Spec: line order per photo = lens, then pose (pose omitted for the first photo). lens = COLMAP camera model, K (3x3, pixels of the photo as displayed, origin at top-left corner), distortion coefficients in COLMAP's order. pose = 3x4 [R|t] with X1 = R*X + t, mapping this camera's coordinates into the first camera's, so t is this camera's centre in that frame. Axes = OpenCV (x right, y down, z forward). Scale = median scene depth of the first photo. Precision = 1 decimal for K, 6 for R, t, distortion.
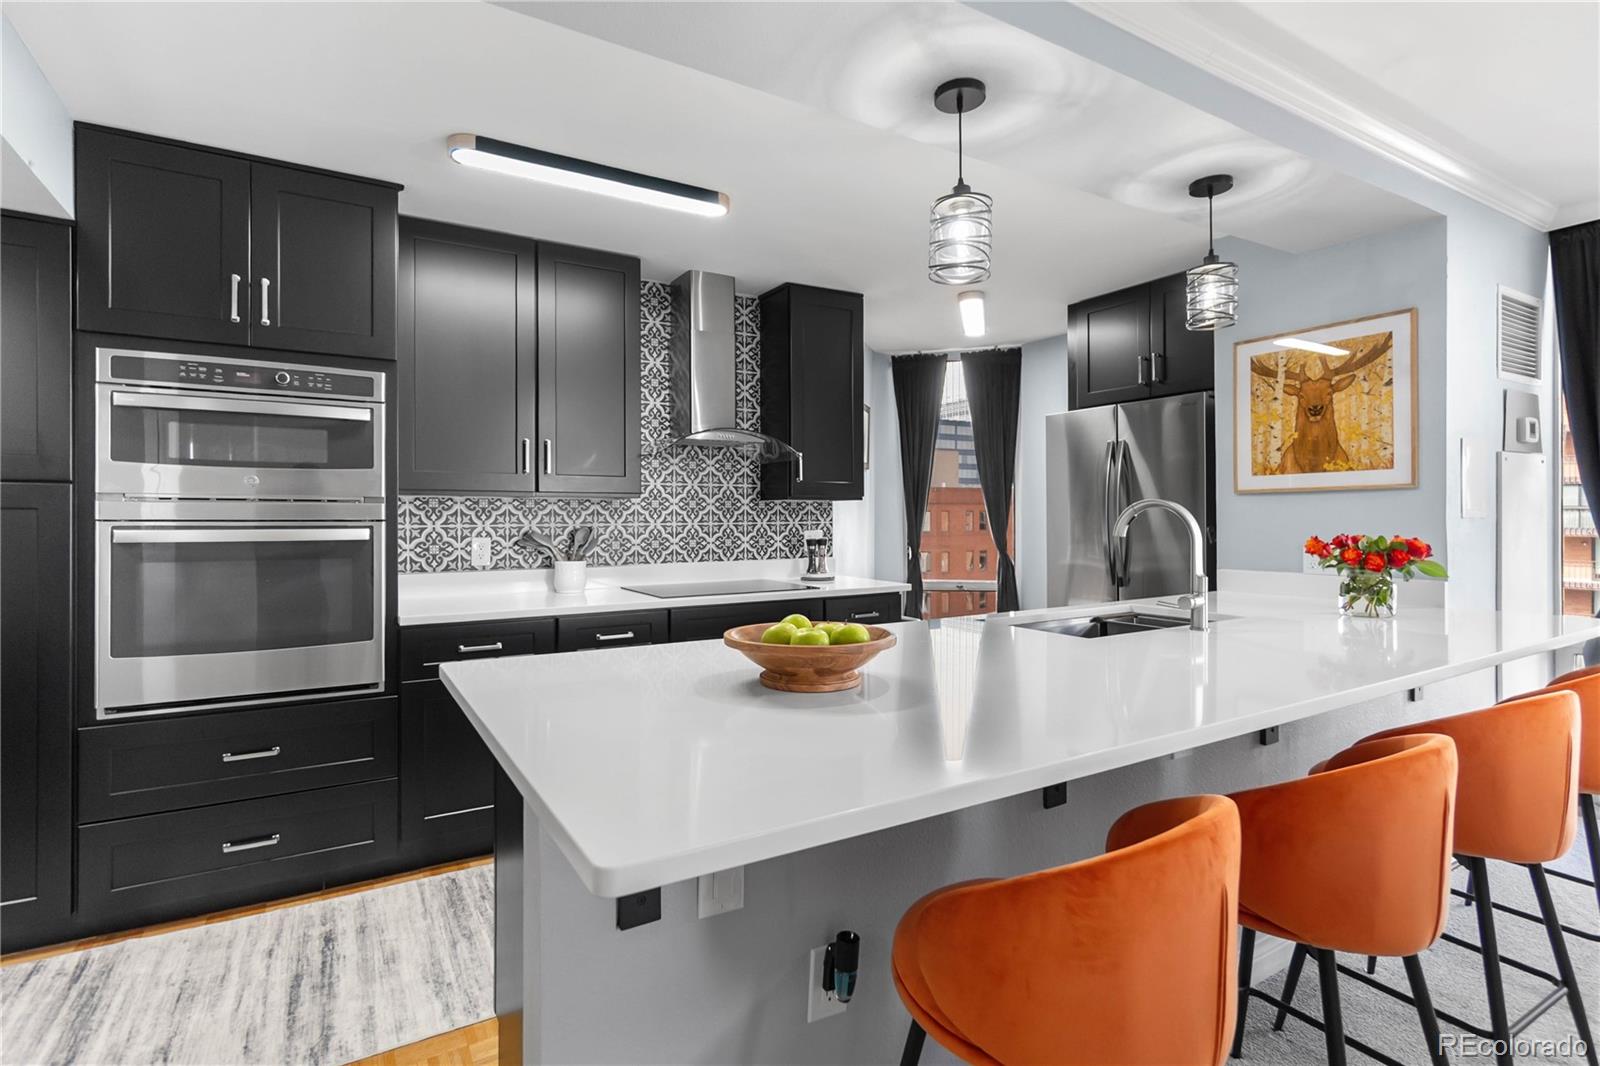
lens RADIAL K [[764.3, 0, 790.1], [0, 764.3, 516.4], [0, 0, 1]] dist [-0.003534, 0.002369]
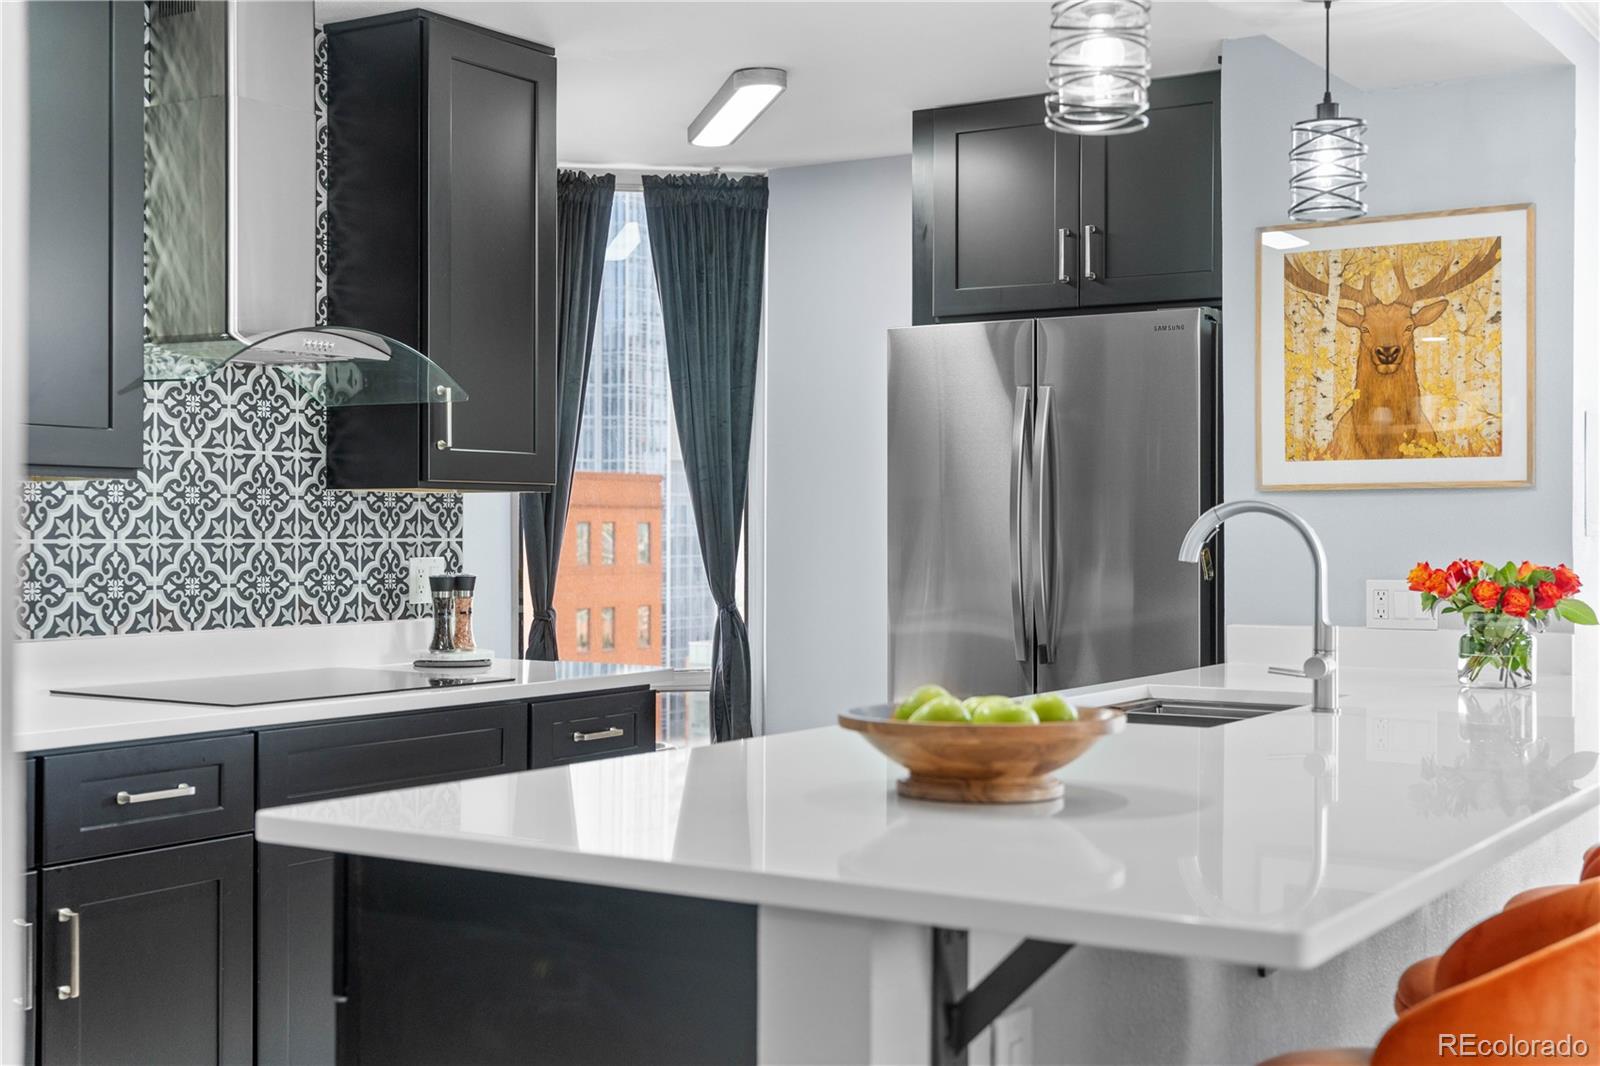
lens RADIAL K [[1934.0, 0, 768.3], [0, 1934.0, 526.6], [0, 0, 1]] dist [0.025834, 0.000000]
pose [[0.901985, 0.007618, 0.431699, -0.390279], [-0.006298, 0.999970, -0.004486, 0.005567], [-0.431720, 0.001327, 0.902006, -0.156423]]
